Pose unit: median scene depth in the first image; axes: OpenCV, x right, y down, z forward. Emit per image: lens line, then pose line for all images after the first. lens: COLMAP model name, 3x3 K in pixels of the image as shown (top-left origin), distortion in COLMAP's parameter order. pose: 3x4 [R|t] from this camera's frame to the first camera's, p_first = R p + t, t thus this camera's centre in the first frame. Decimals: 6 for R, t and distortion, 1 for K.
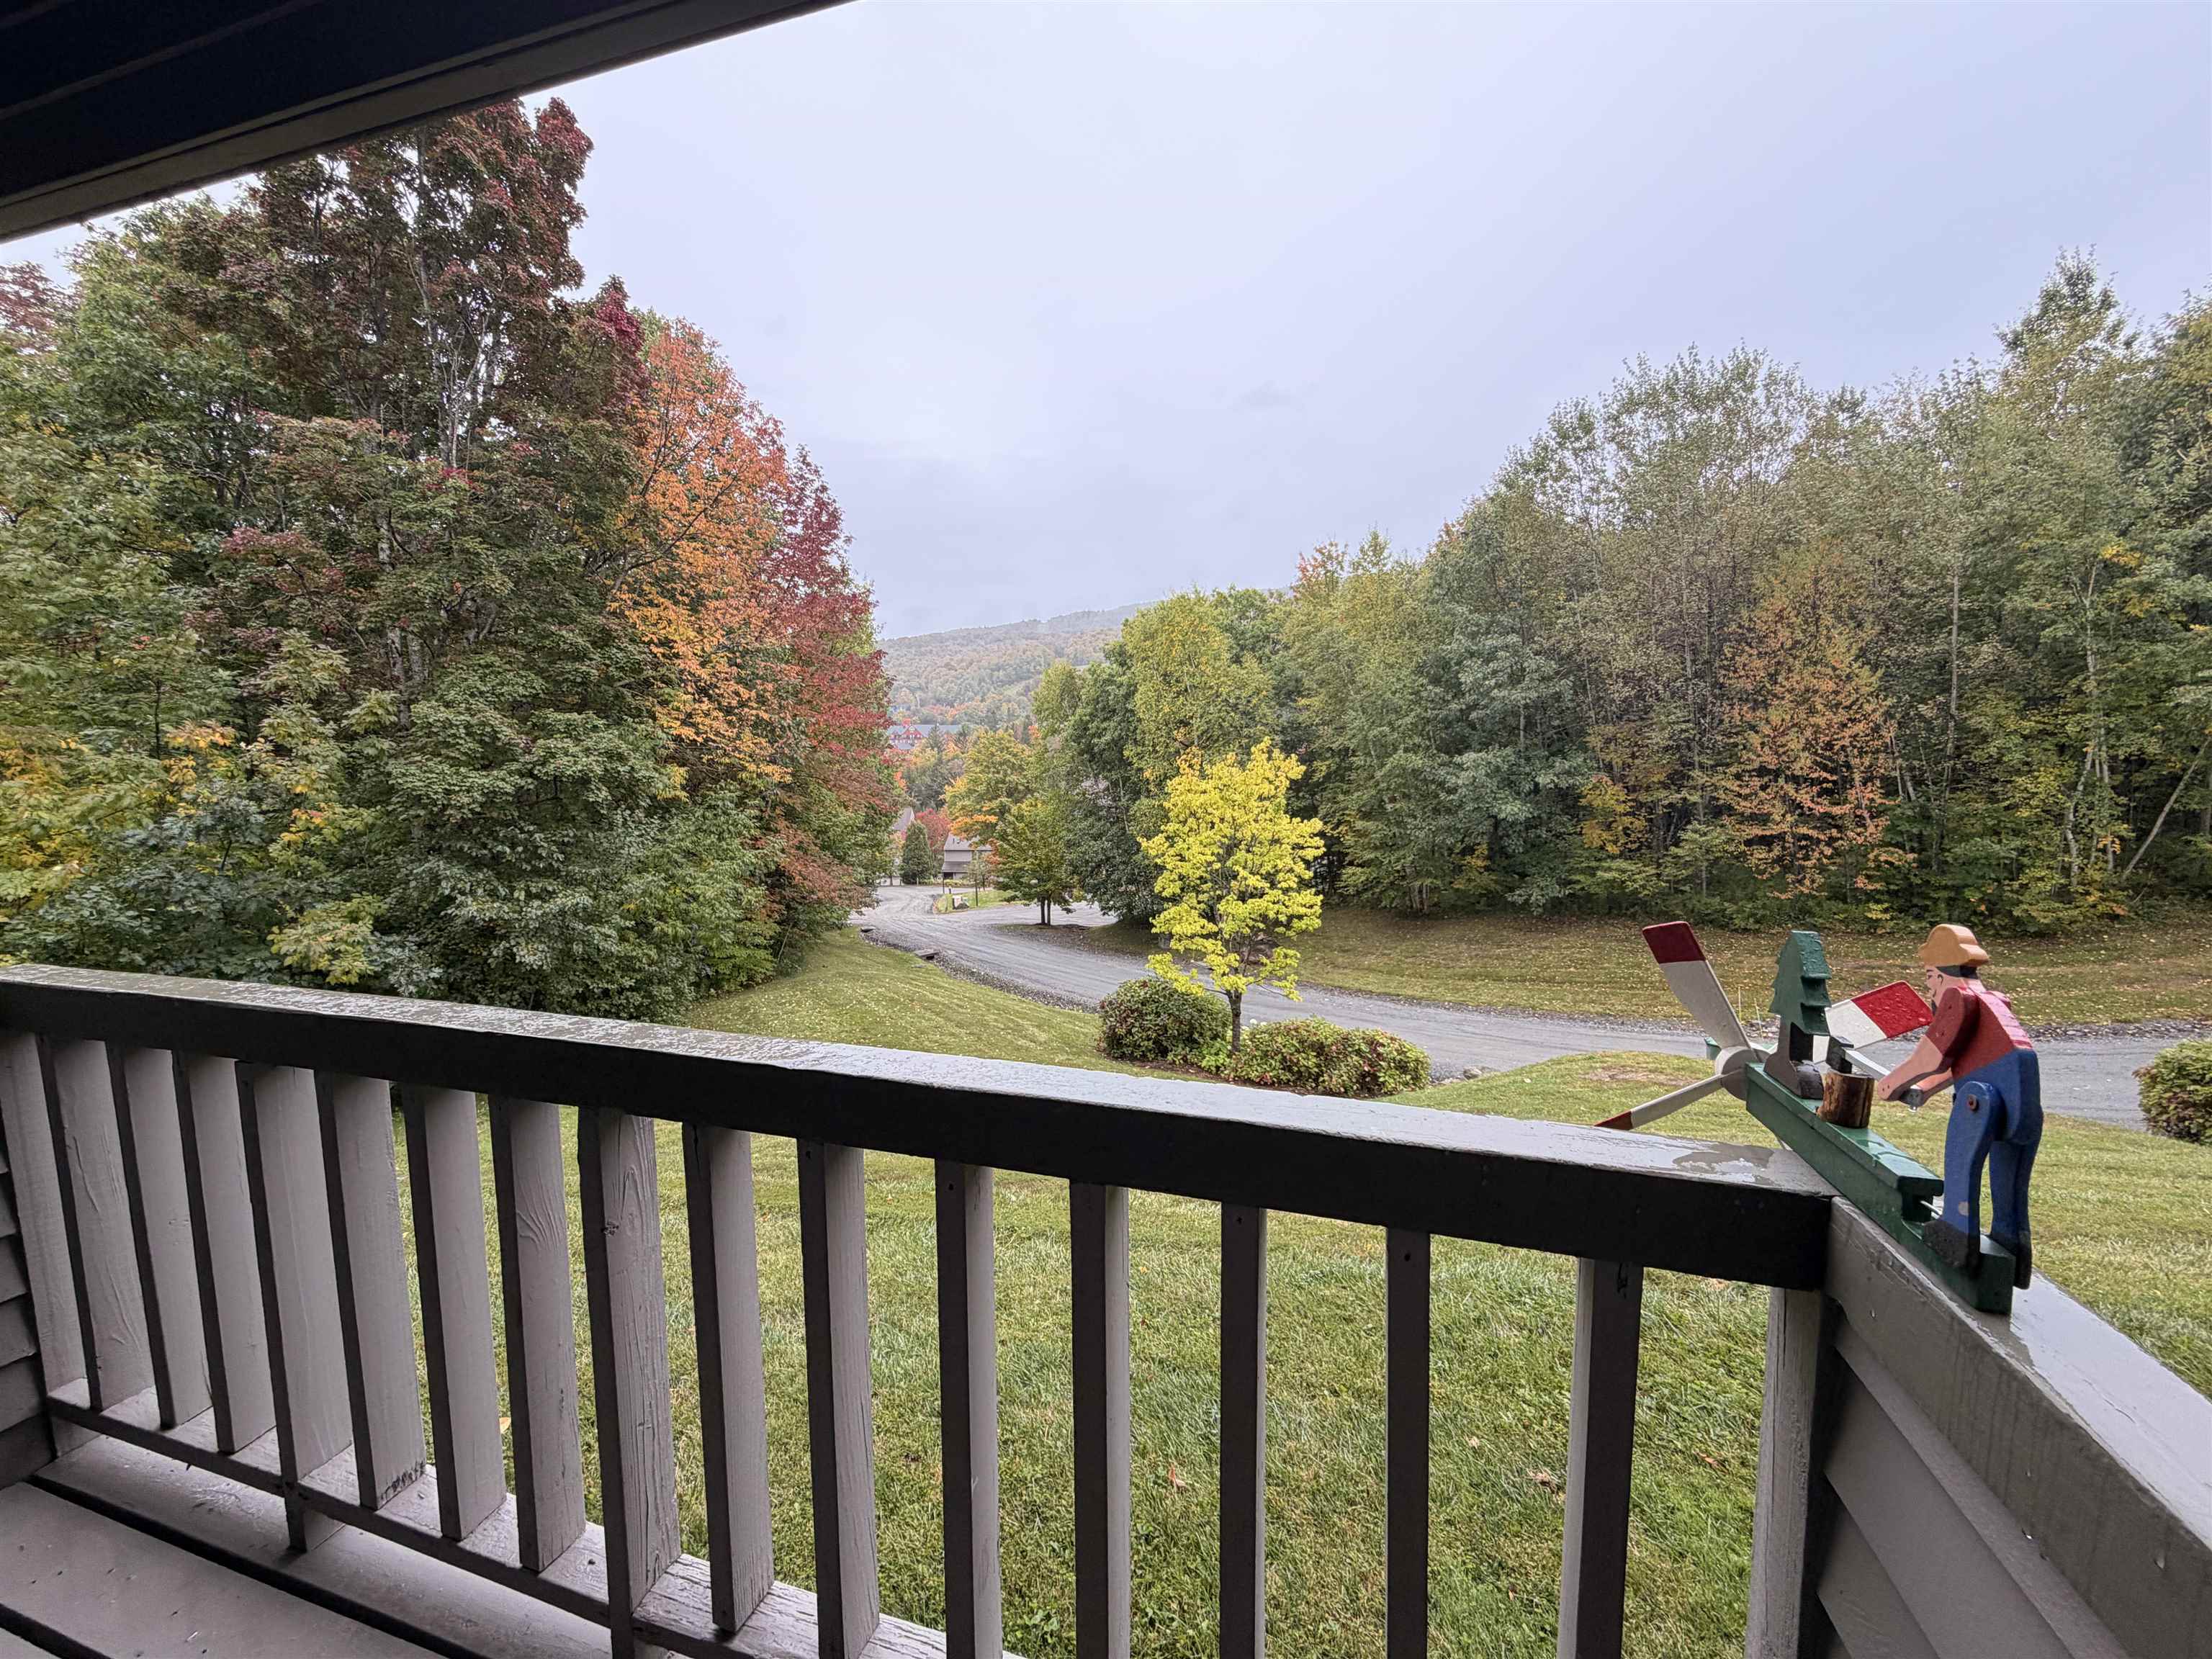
lens RADIAL K [[874.9, 0, 1106.0], [0, 874.9, 829.5], [0, 0, 1]] dist [0.000130, 0.000483]
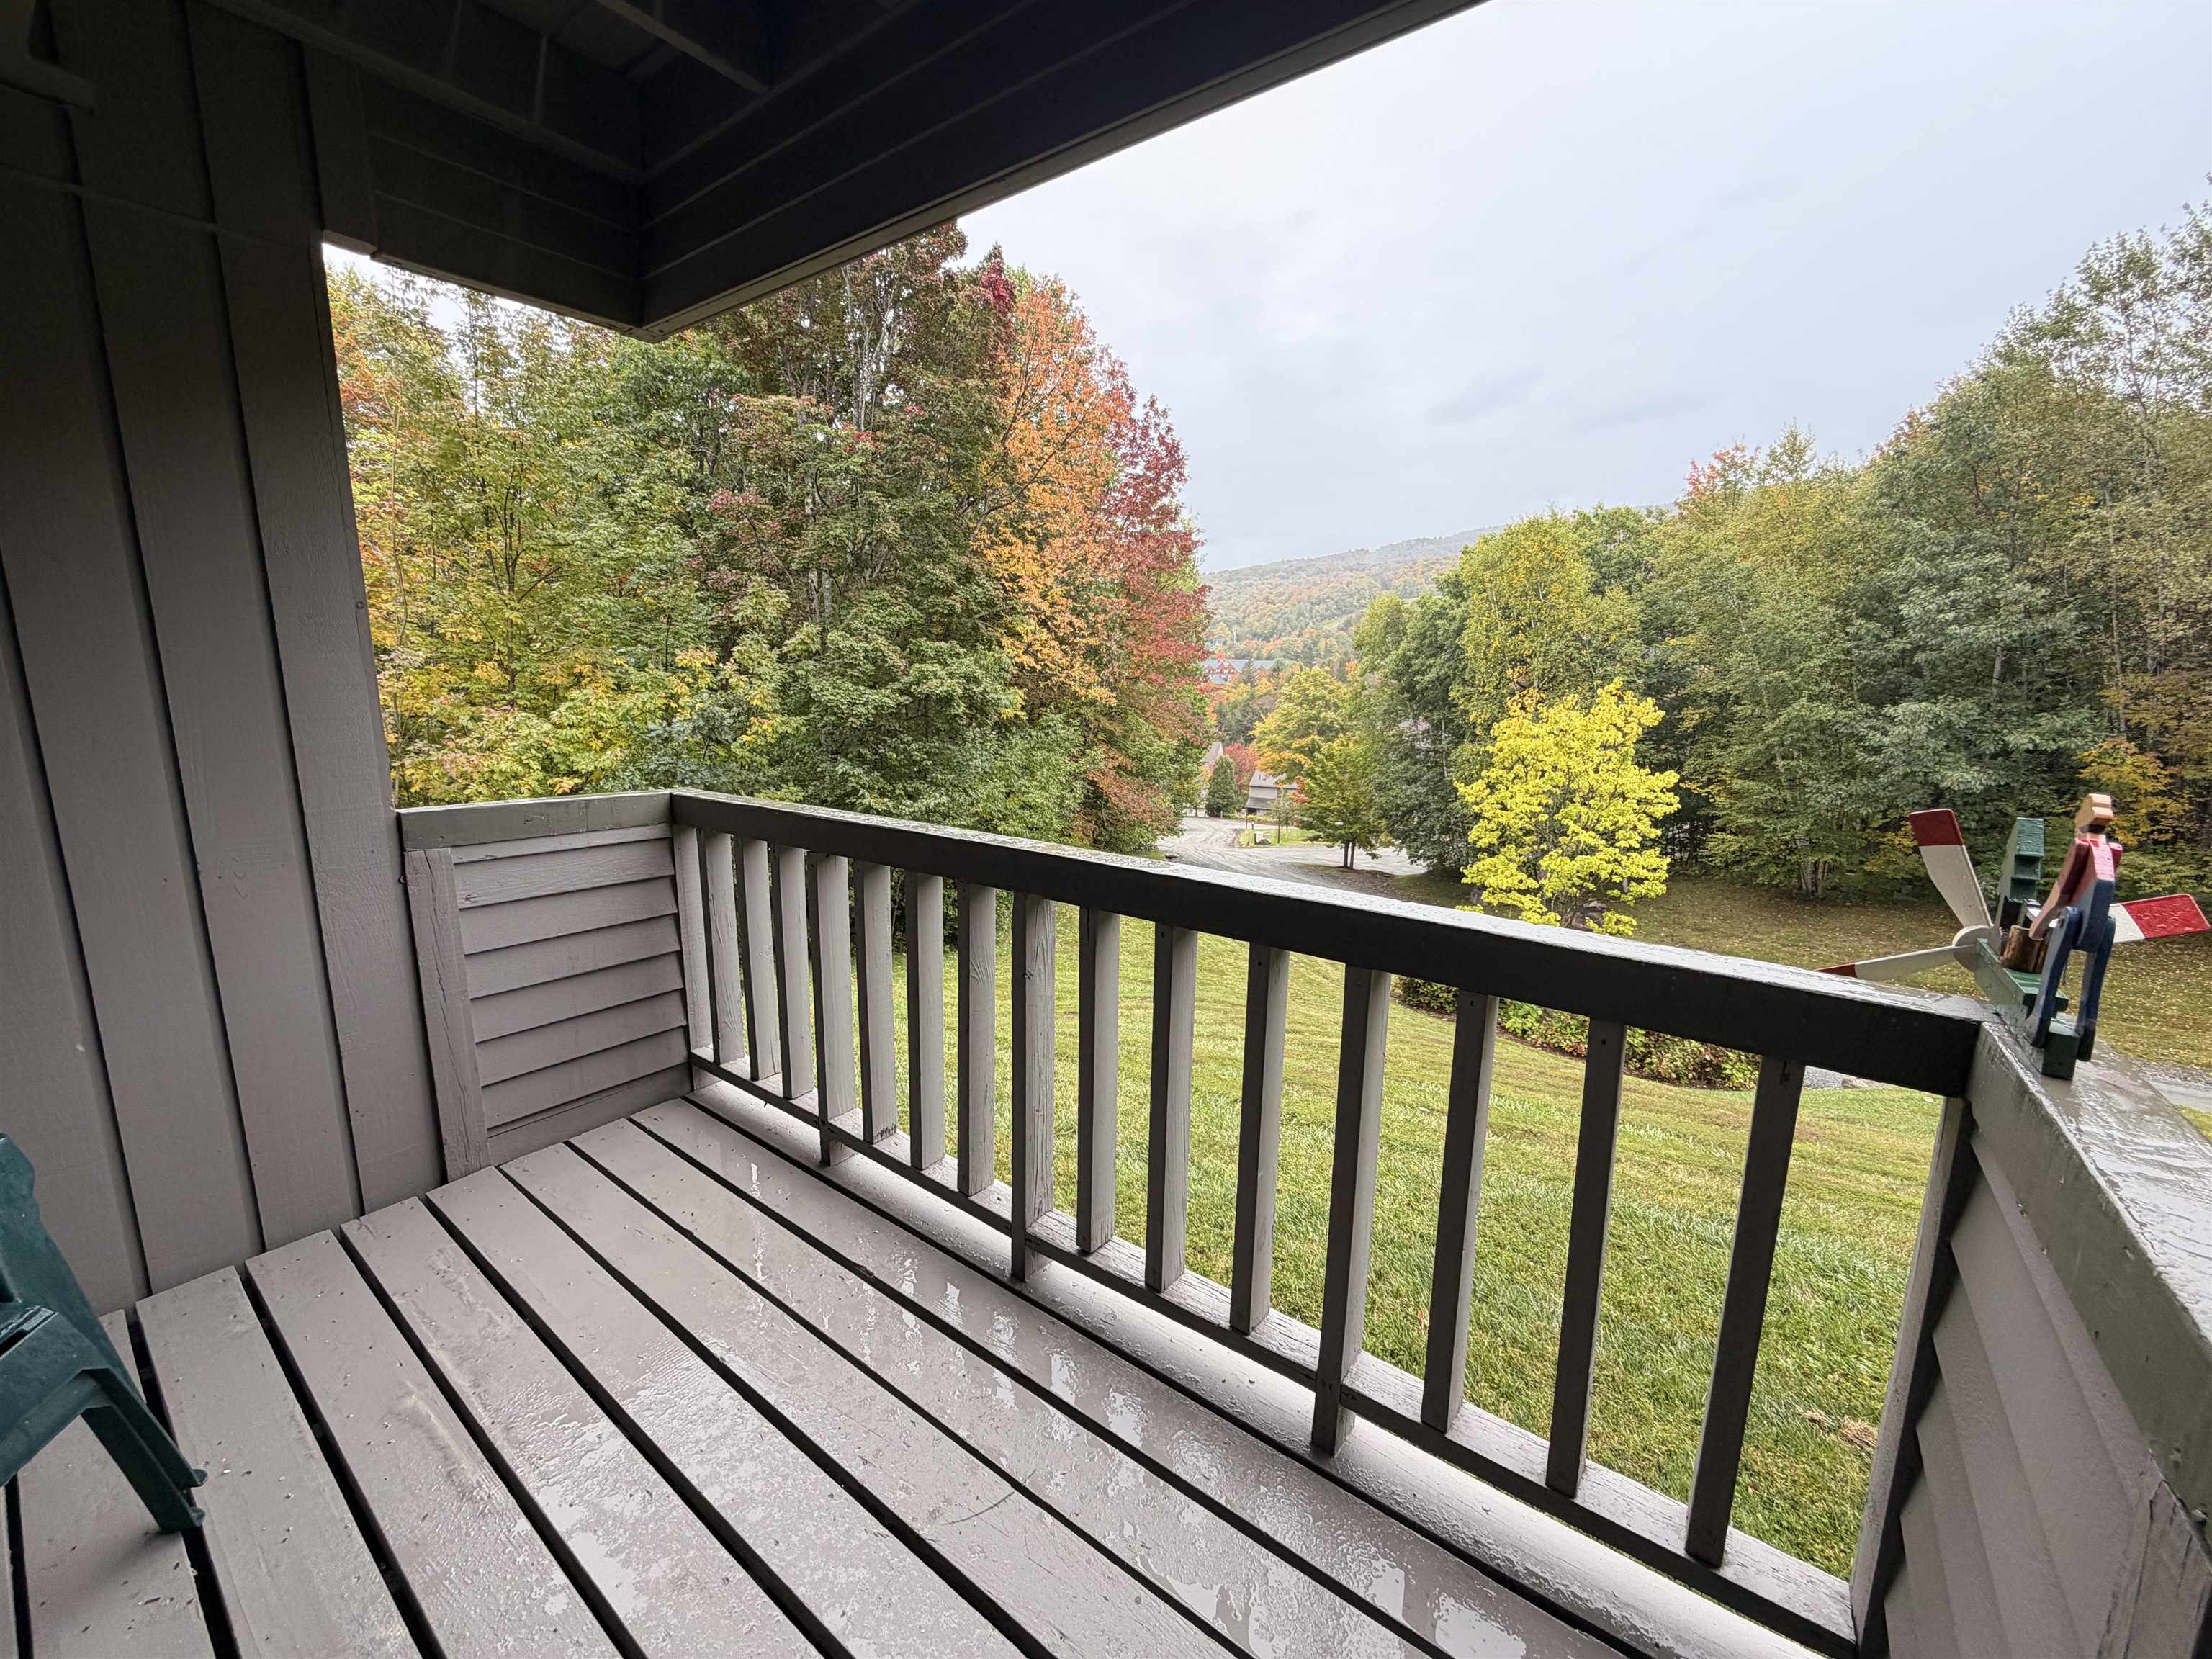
lens RADIAL K [[878.3, 0, 1108.0], [0, 878.3, 826.2], [0, 0, 1]] dist [-0.001365, -0.000146]
pose [[0.939759, 0.080878, -0.332132, 0.002009], [-0.058091, 0.995260, 0.077990, 0.003805], [0.336865, -0.053998, 0.940003, -0.017172]]
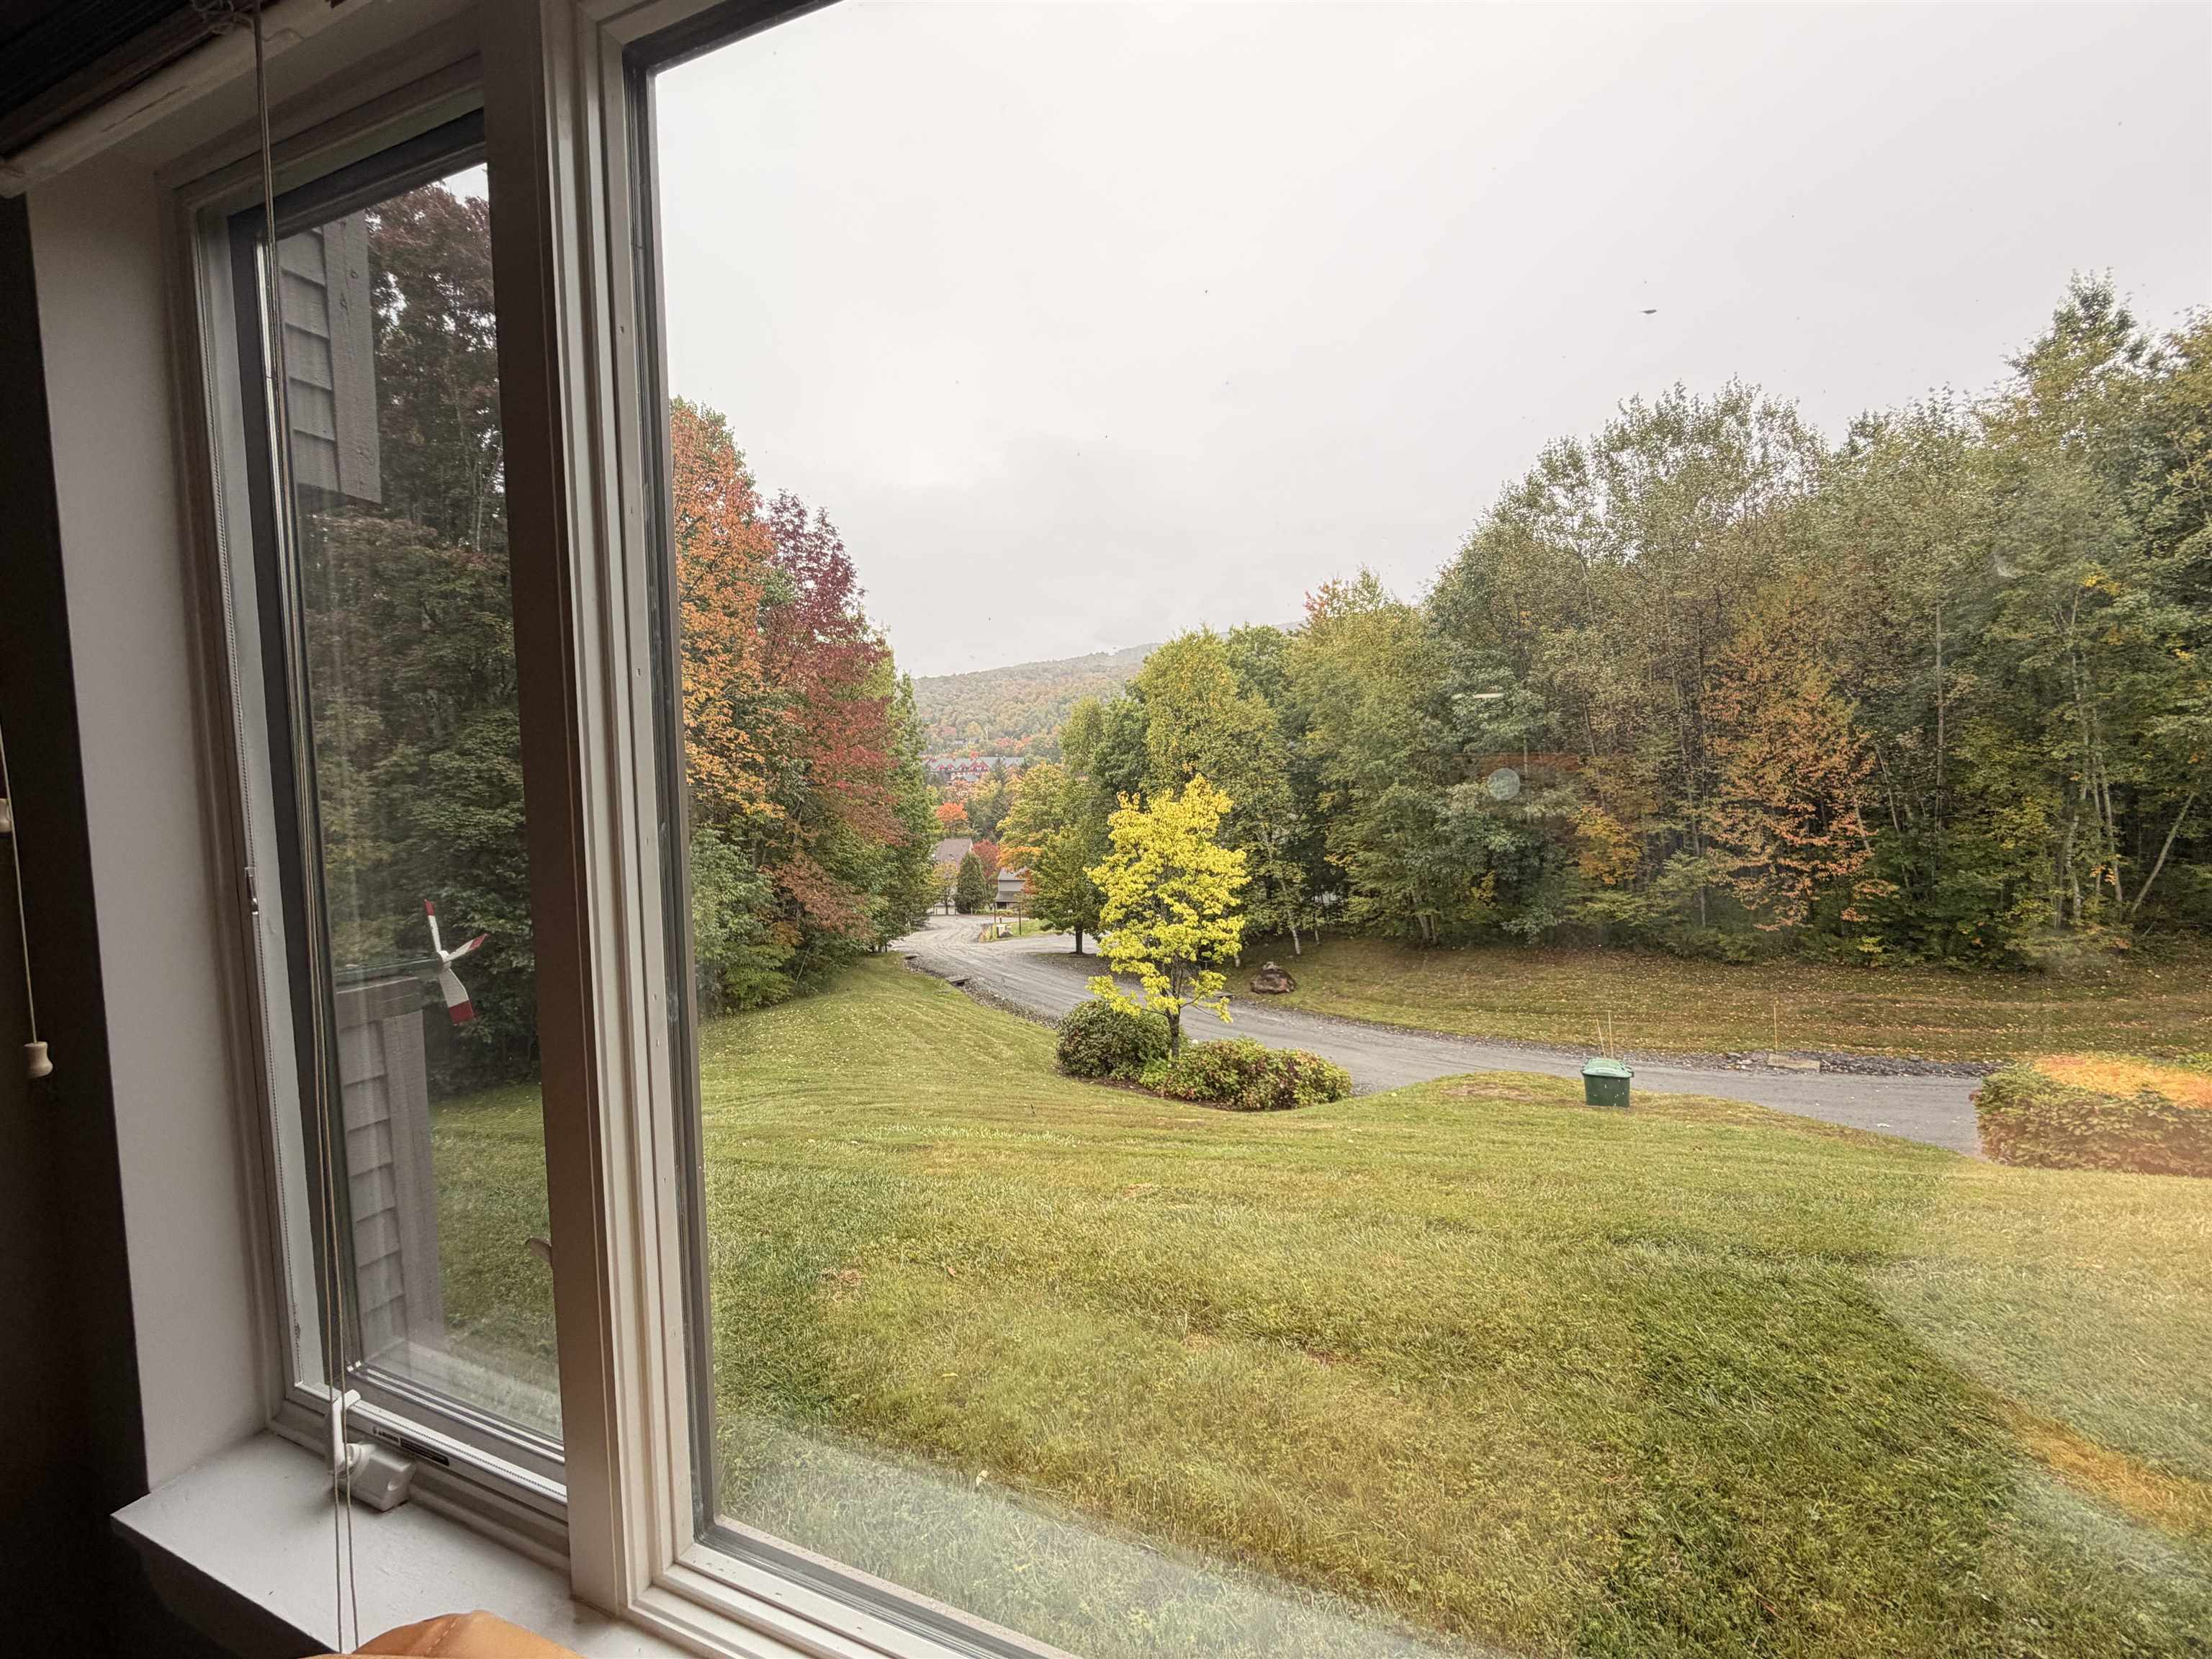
lens RADIAL K [[878.3, 0, 1108.0], [0, 878.3, 826.2], [0, 0, 1]] dist [-0.001365, -0.000146]
pose [[0.996896, -0.001842, -0.078714, 0.104749], [-0.001190, 0.999260, -0.038452, 0.000080], [0.078726, 0.038427, 0.996155, -0.053699]]
